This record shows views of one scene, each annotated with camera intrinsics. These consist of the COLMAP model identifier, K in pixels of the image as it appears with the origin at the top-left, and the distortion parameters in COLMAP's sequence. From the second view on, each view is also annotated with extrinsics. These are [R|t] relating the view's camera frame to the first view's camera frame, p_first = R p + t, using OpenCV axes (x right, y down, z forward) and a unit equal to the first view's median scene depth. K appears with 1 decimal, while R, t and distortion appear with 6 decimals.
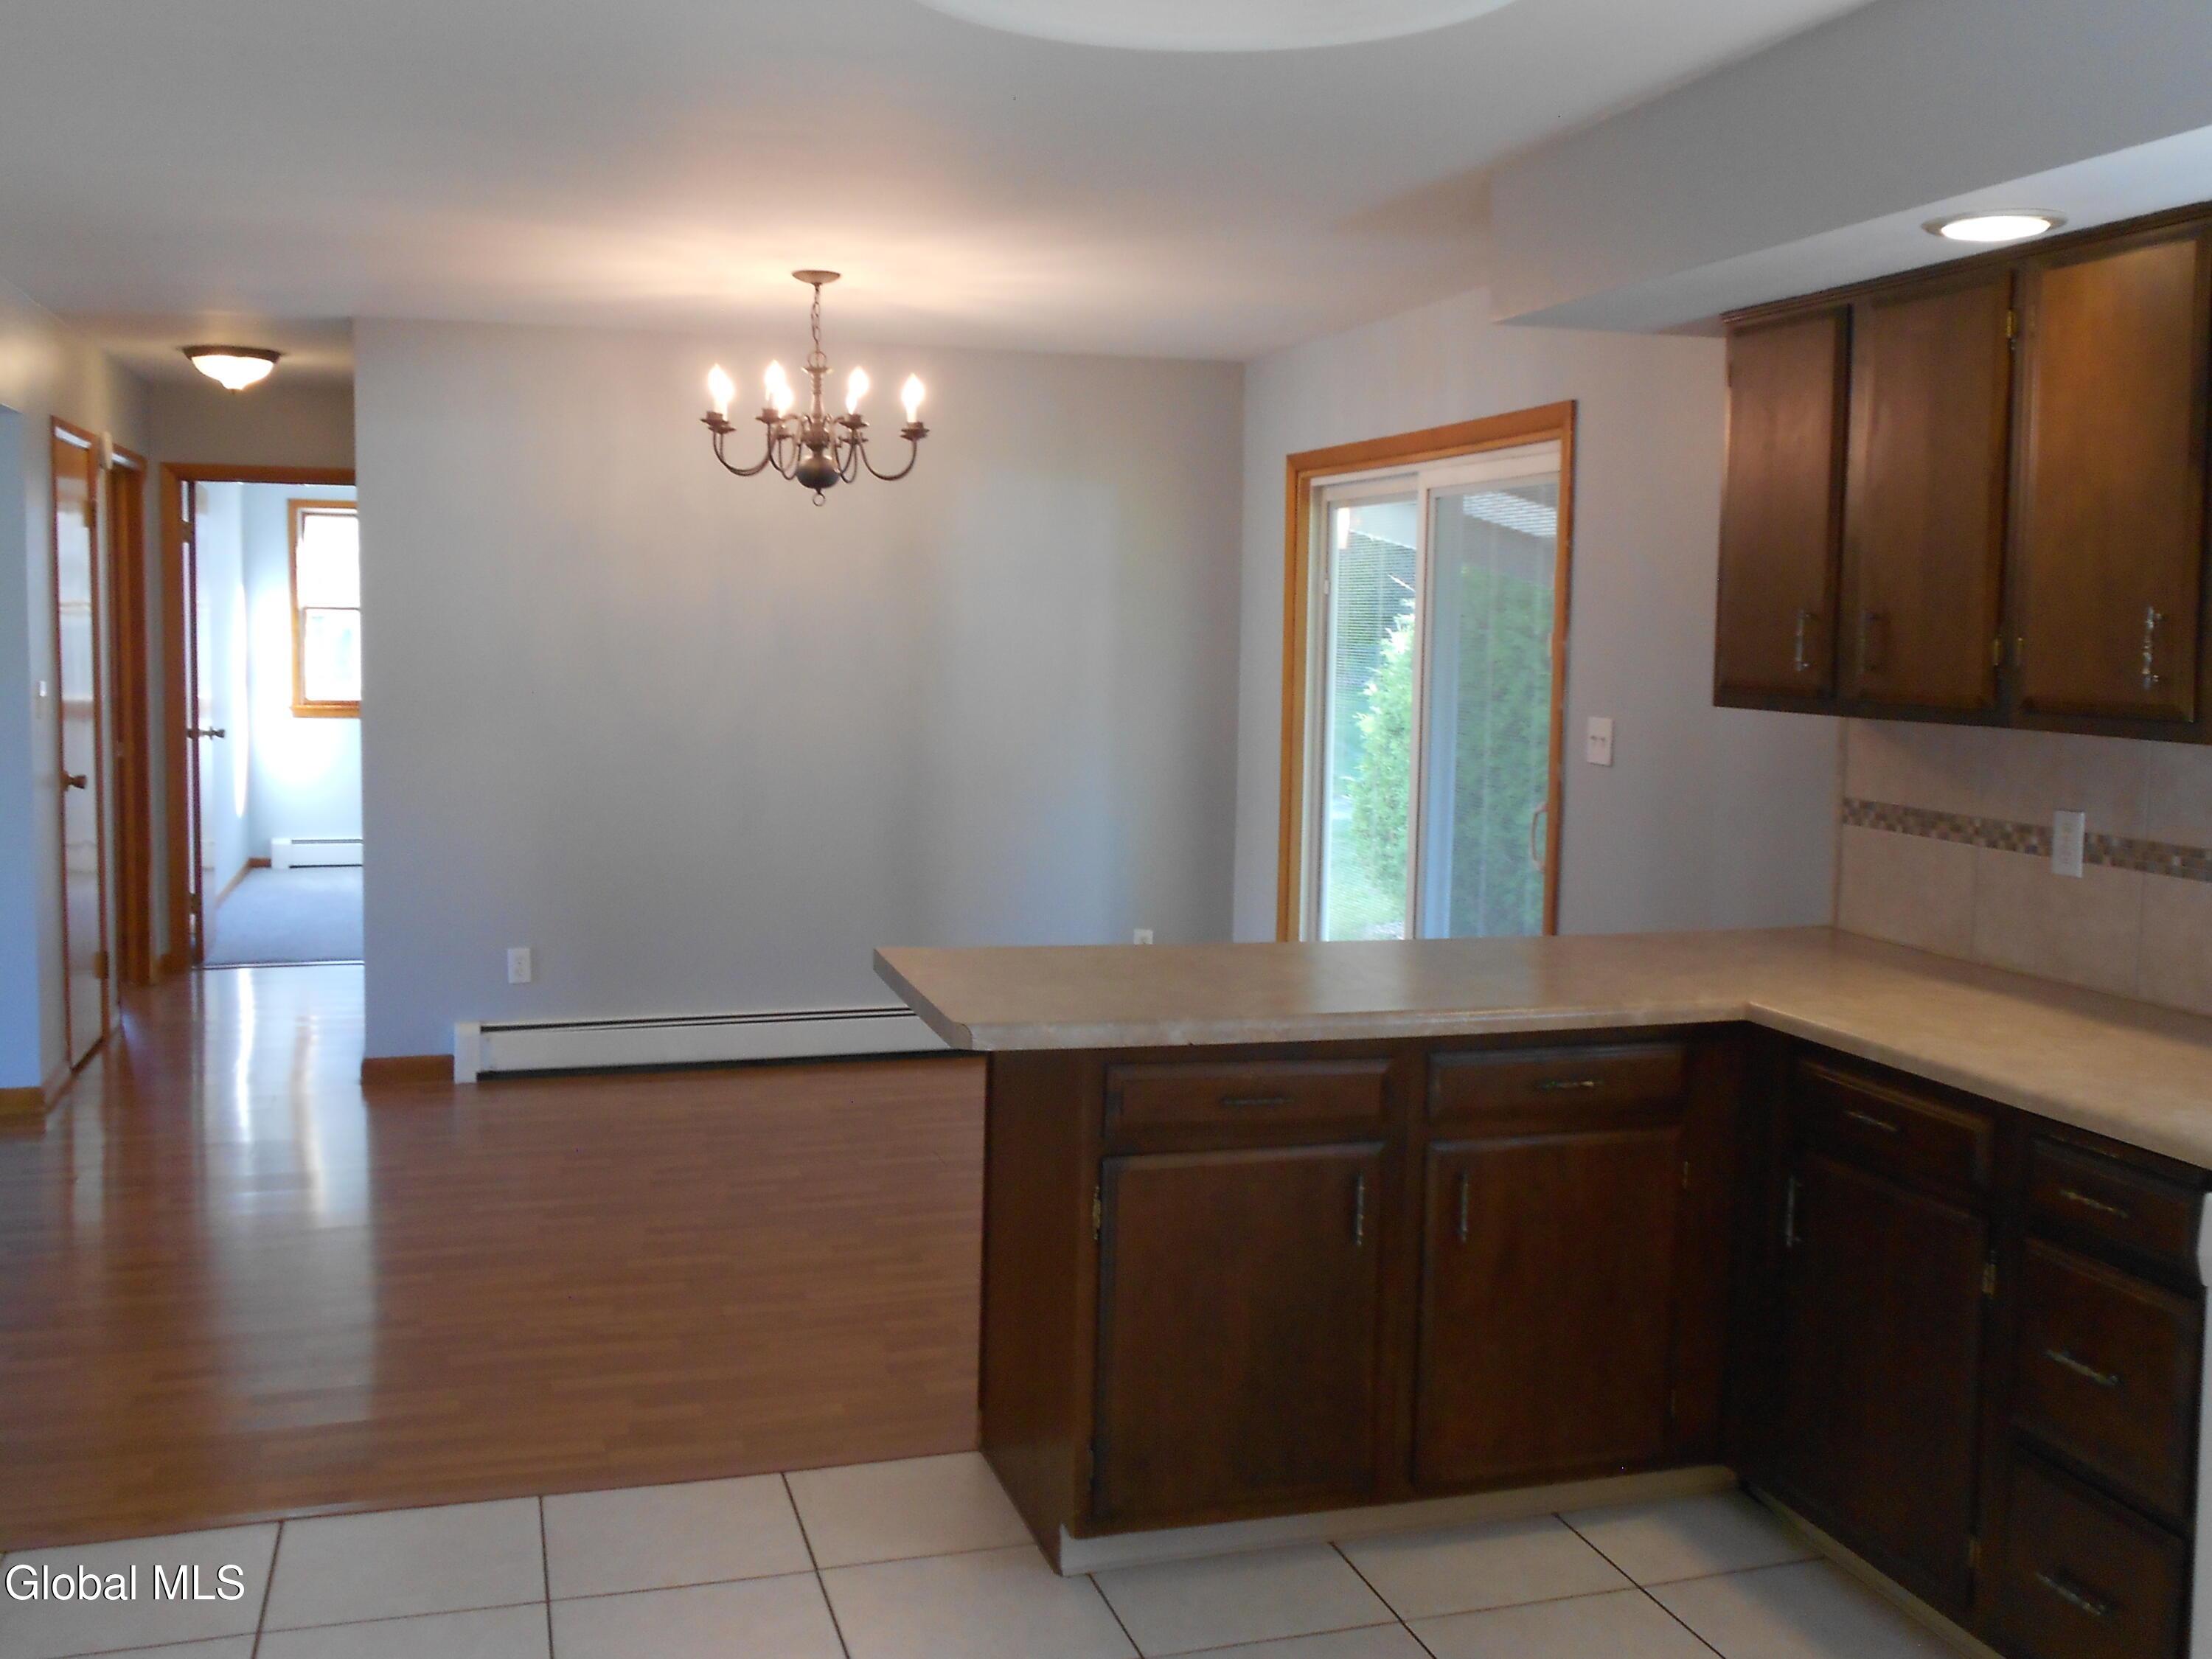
lens RADIAL K [[2091.2, 0, 1119.5], [0, 2091.2, 795.2], [0, 0, 1]] dist [0.003747, -0.072826]
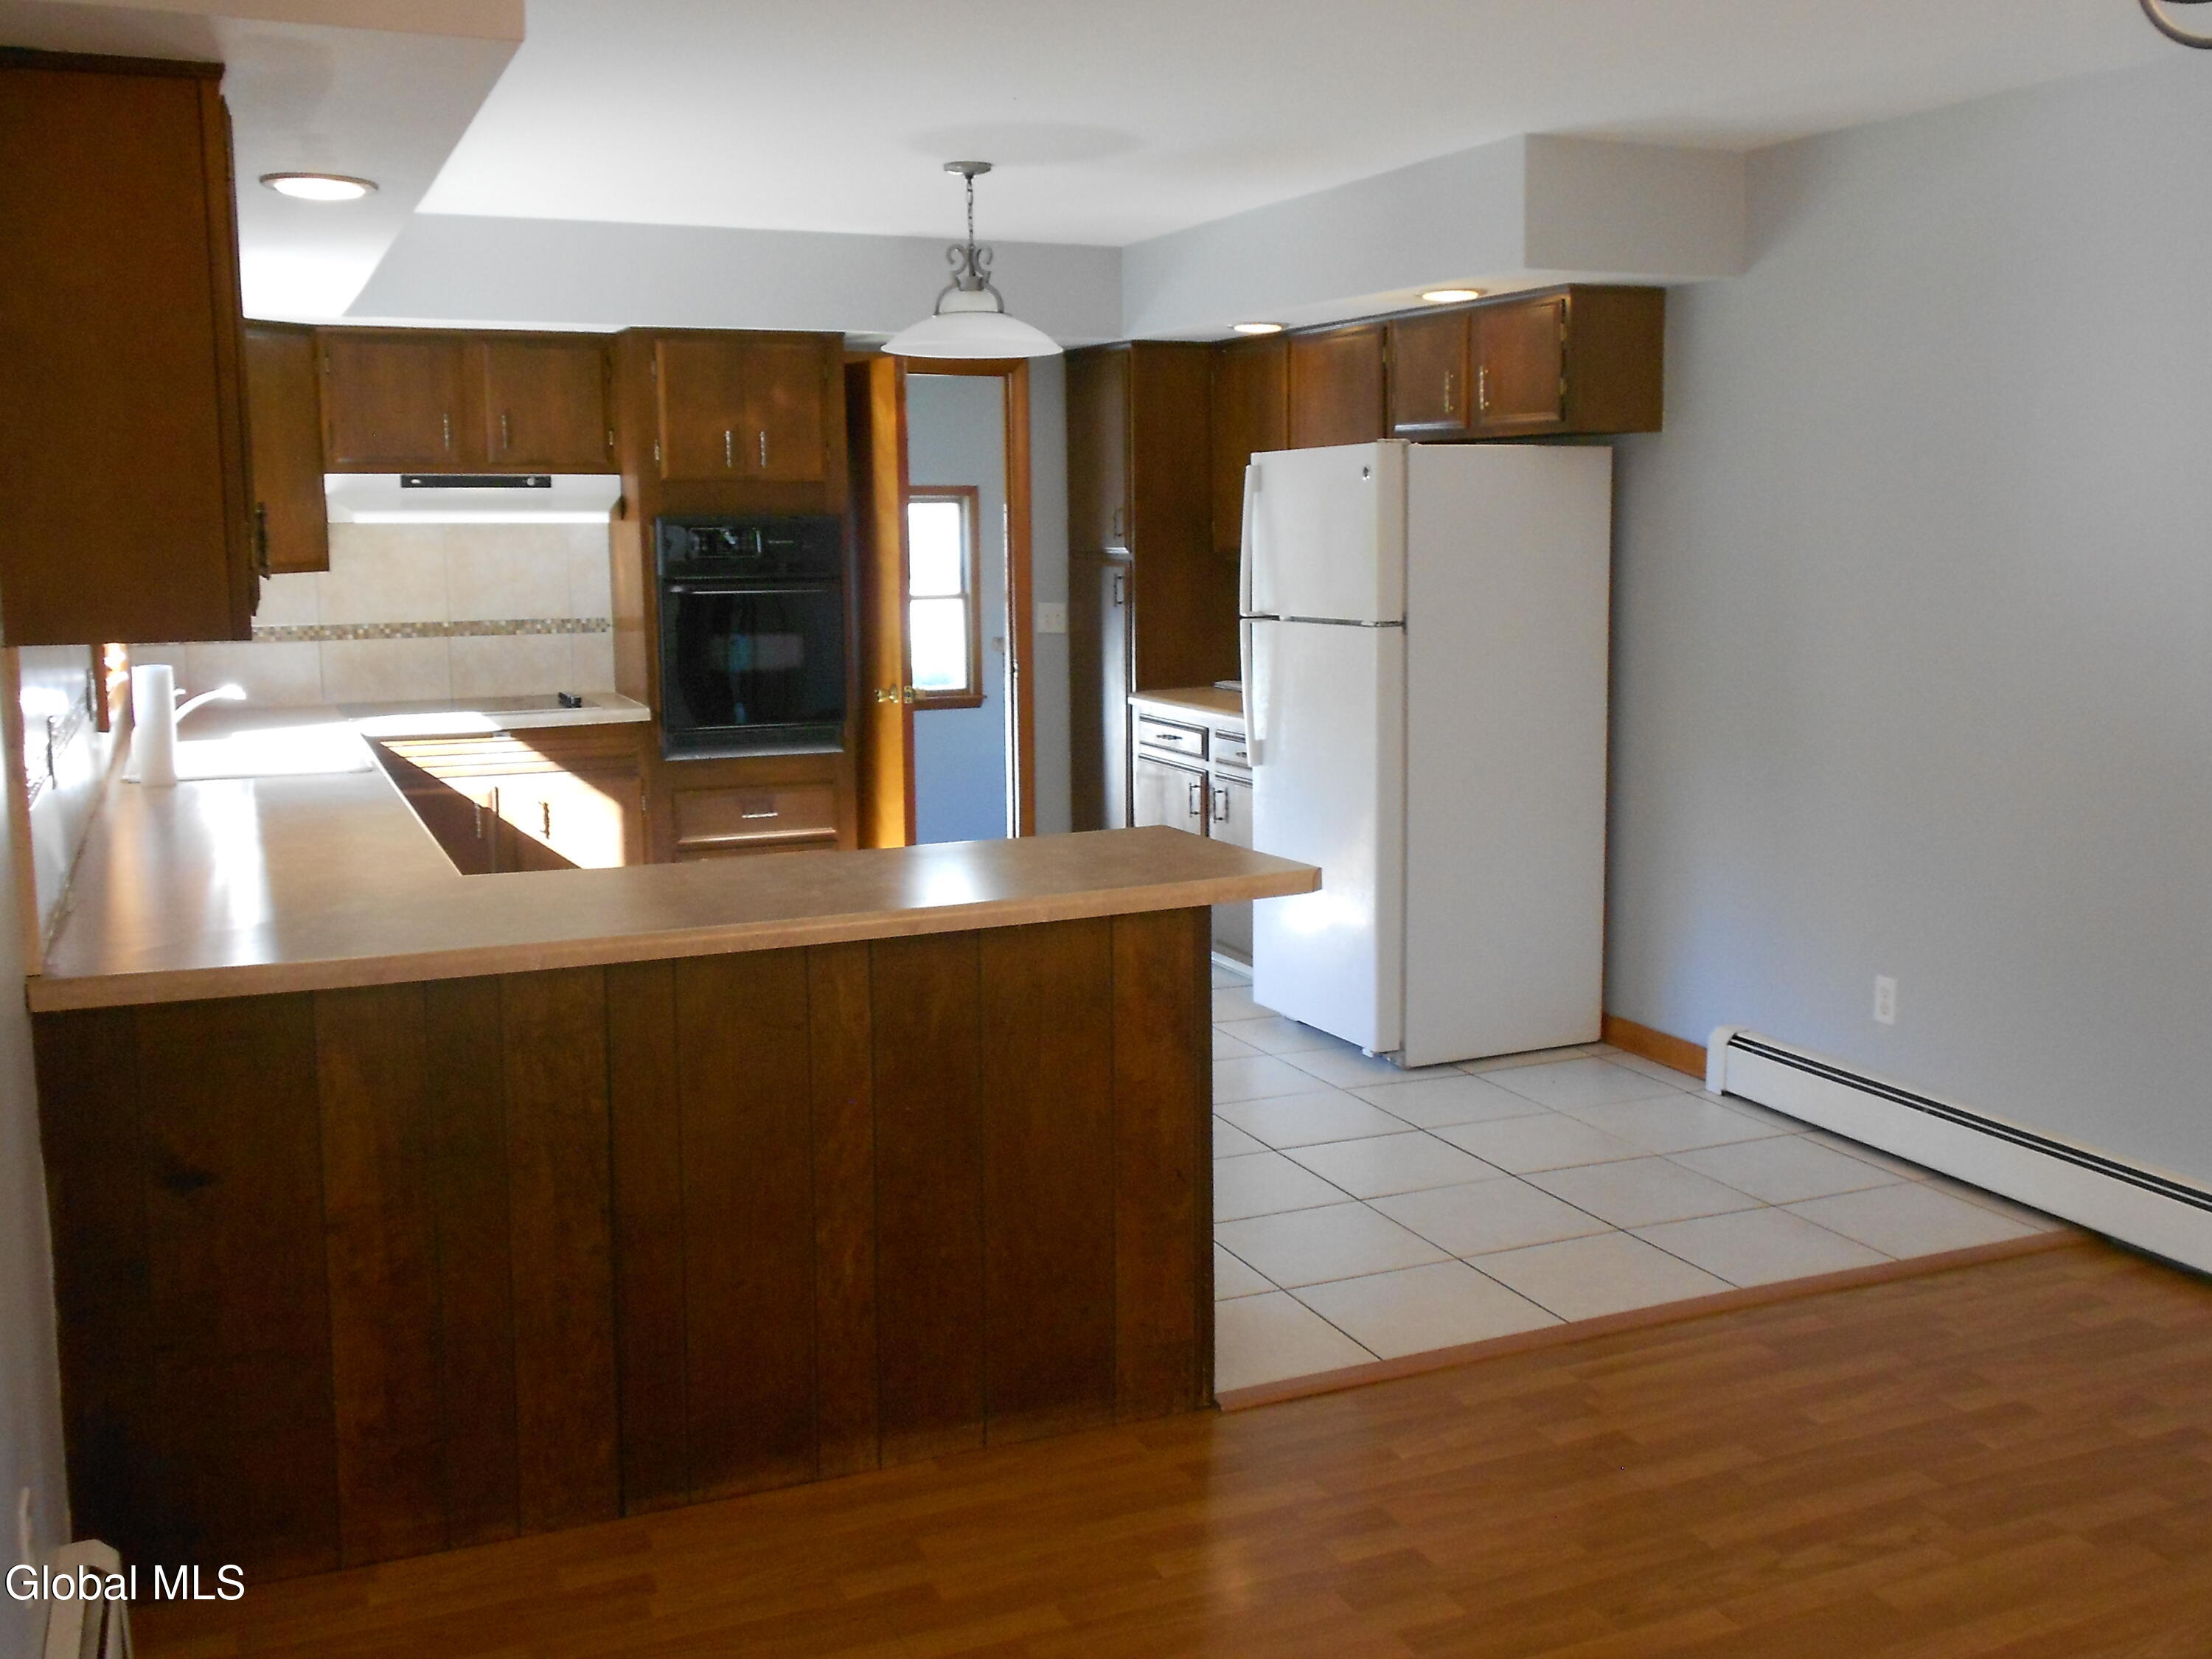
lens RADIAL K [[2091.2, 0, 1119.5], [0, 2091.2, 795.2], [0, 0, 1]] dist [0.003747, -0.072826]
pose [[-0.994230, 0.016007, -0.106068, 0.059940], [-0.007419, 0.976176, 0.216854, -0.143852], [0.107012, 0.216390, -0.970425, 1.713426]]
